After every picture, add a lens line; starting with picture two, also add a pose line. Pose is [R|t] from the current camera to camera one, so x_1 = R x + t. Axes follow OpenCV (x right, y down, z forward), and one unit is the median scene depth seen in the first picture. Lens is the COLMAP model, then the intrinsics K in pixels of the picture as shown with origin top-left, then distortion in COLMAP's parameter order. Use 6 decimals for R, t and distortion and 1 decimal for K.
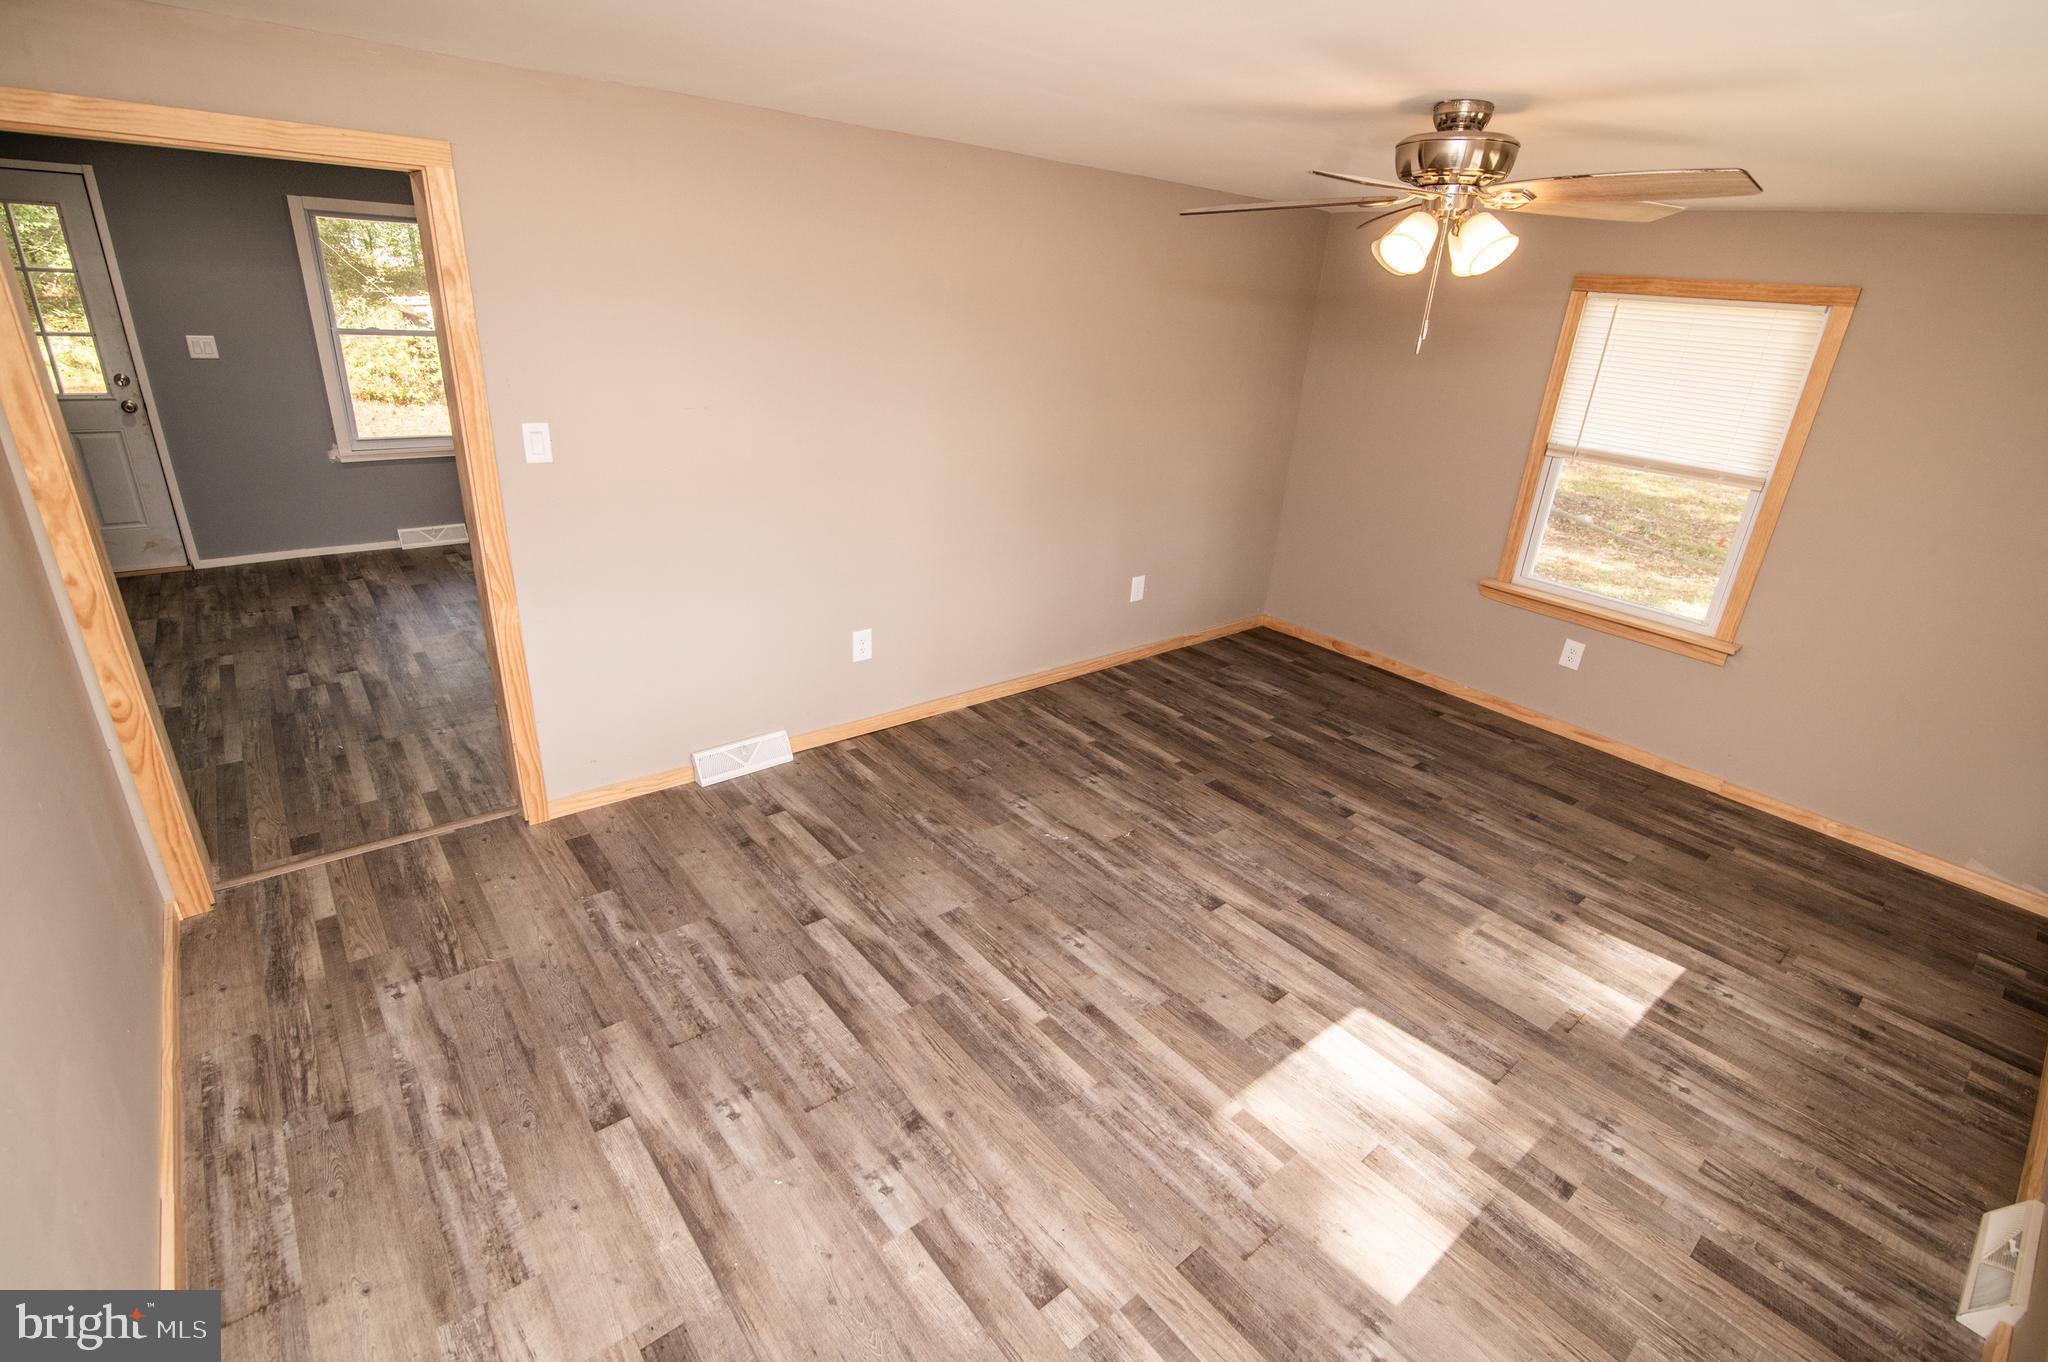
lens RADIAL K [[932.8, 0, 1034.0], [0, 932.8, 683.2], [0, 0, 1]] dist [-0.020748, 0.001935]
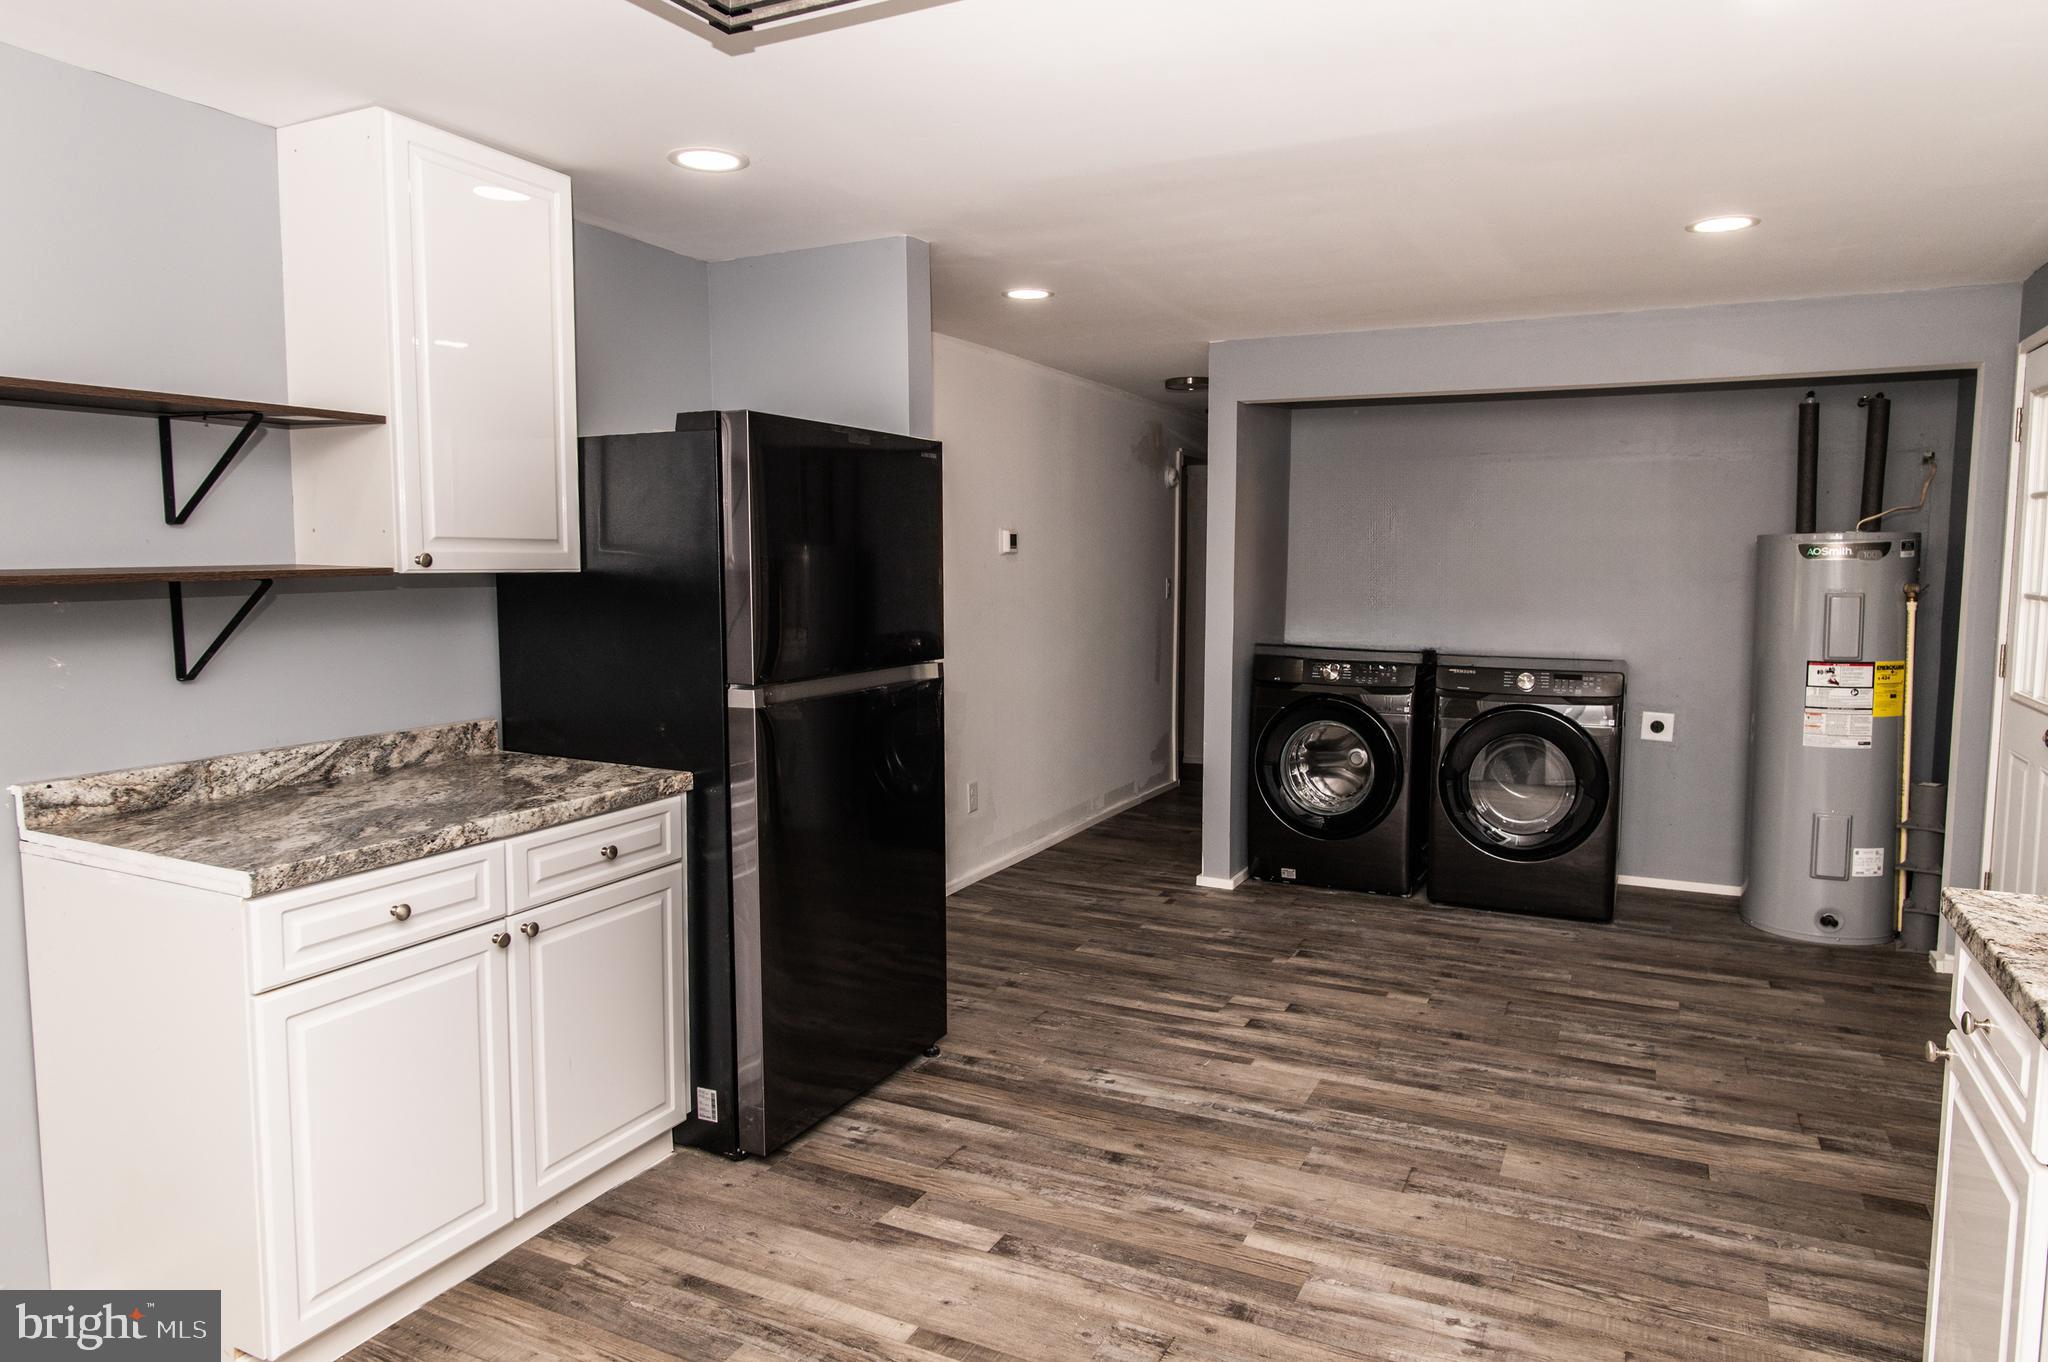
lens RADIAL K [[1284.9, 0, 1024.0], [0, 1284.9, 681.0], [0, 0, 1]] dist [-0.001950, -0.001552]
pose [[-0.911917, -0.028235, -0.409402, -0.174549], [-0.216926, 0.880023, 0.422497, -0.490979], [0.348354, 0.474092, -0.808632, 1.320003]]
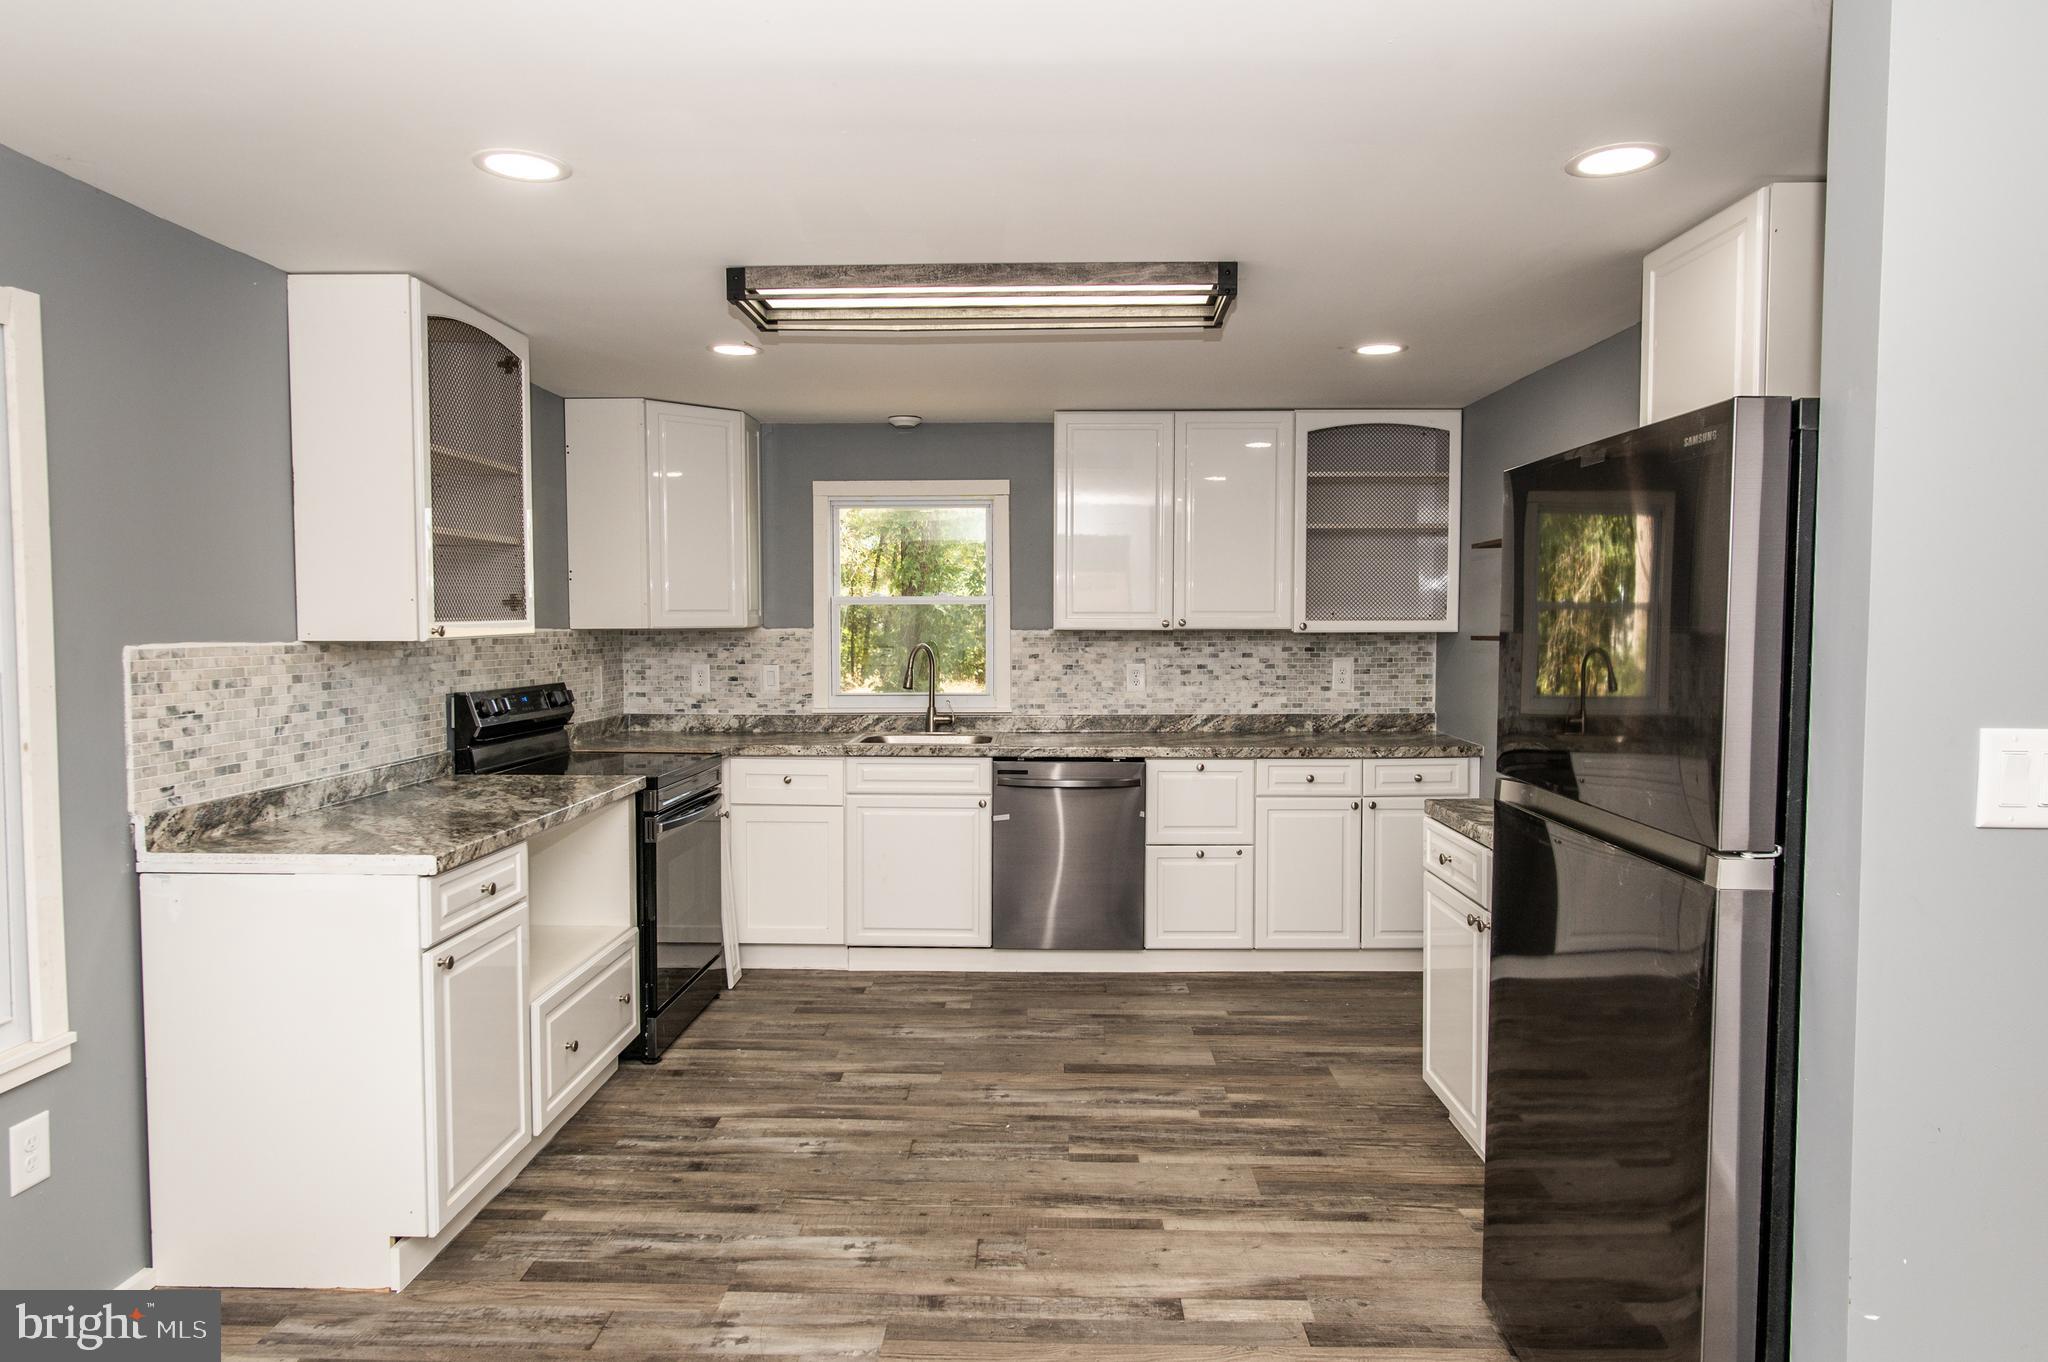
lens RADIAL K [[1243.2, 0, 1029.4], [0, 1243.2, 679.1], [0, 0, 1]] dist [-0.003955, 0.001560]
pose [[0.654022, -0.103685, 0.749336, -0.784702], [0.335989, 0.927311, -0.164941, -0.240702], [-0.677766, 0.359644, 0.641319, 0.620103]]
